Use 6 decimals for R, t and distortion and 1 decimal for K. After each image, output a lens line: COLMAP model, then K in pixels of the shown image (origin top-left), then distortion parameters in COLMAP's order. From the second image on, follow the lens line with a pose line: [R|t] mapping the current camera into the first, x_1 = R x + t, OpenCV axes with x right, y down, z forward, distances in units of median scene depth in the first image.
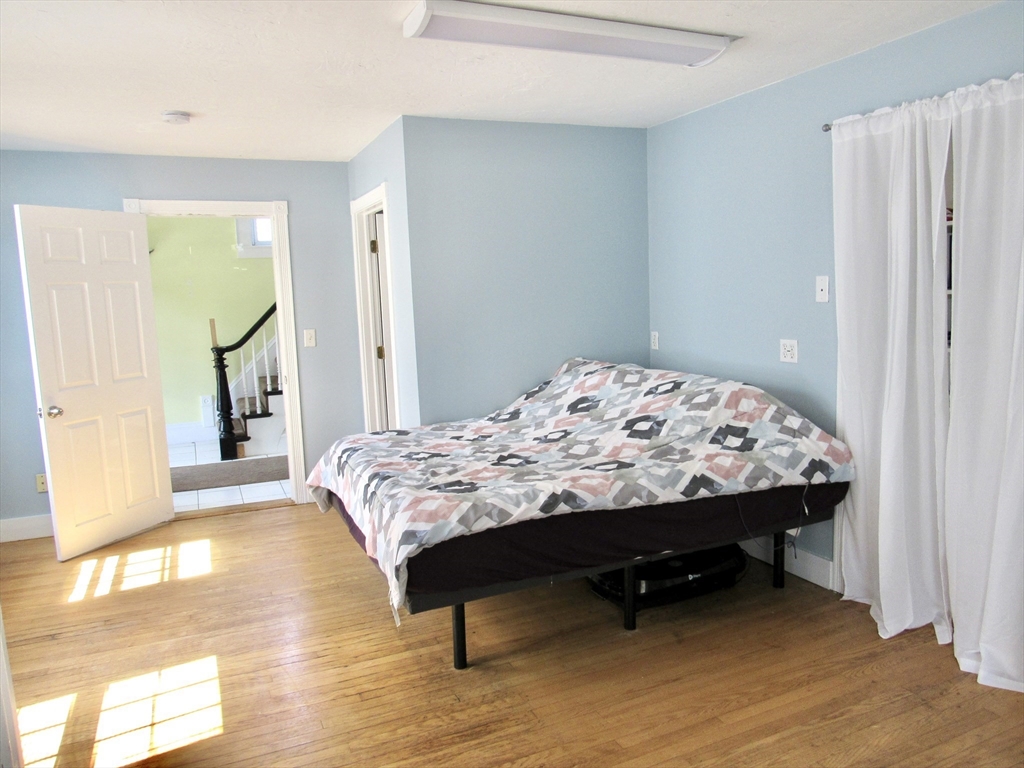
lens RADIAL K [[737.3, 0, 513.2], [0, 737.3, 379.9], [0, 0, 1]] dist [-0.008433, -0.004197]
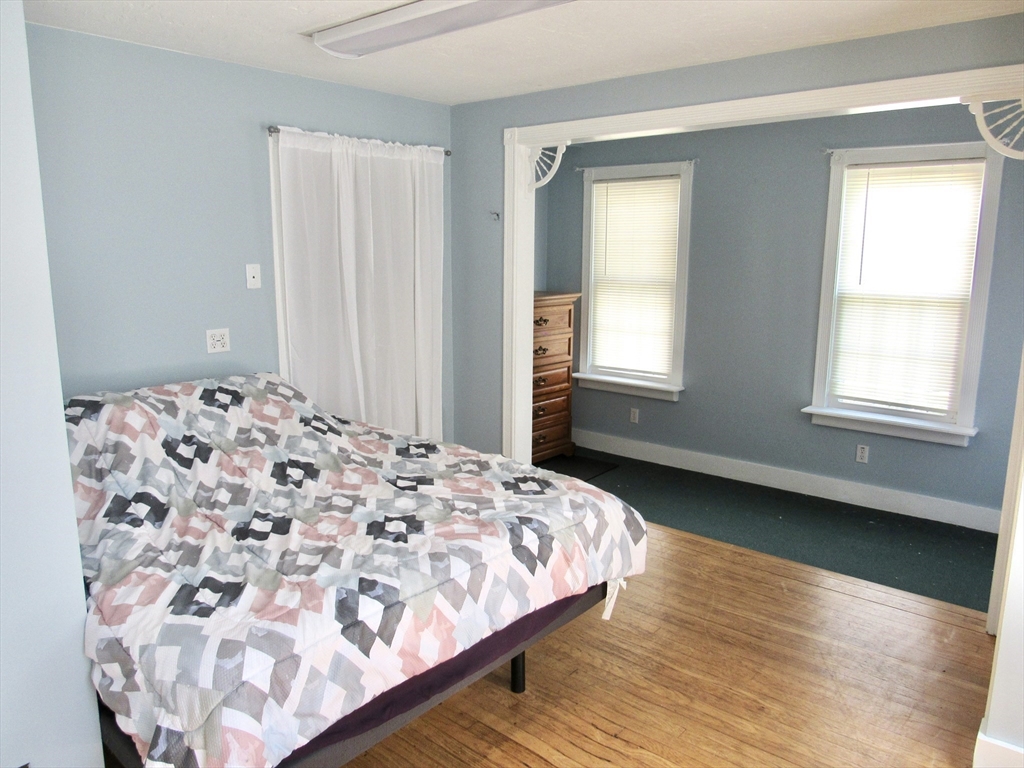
lens RADIAL K [[737.3, 0, 512.2], [0, 737.3, 384.7], [0, 0, 1]] dist [-0.008433, -0.004197]
pose [[-0.432057, -0.127569, 0.892778, -0.785571], [0.129707, 0.970863, 0.201497, -0.149594], [-0.892470, 0.202858, -0.402922, 1.227870]]
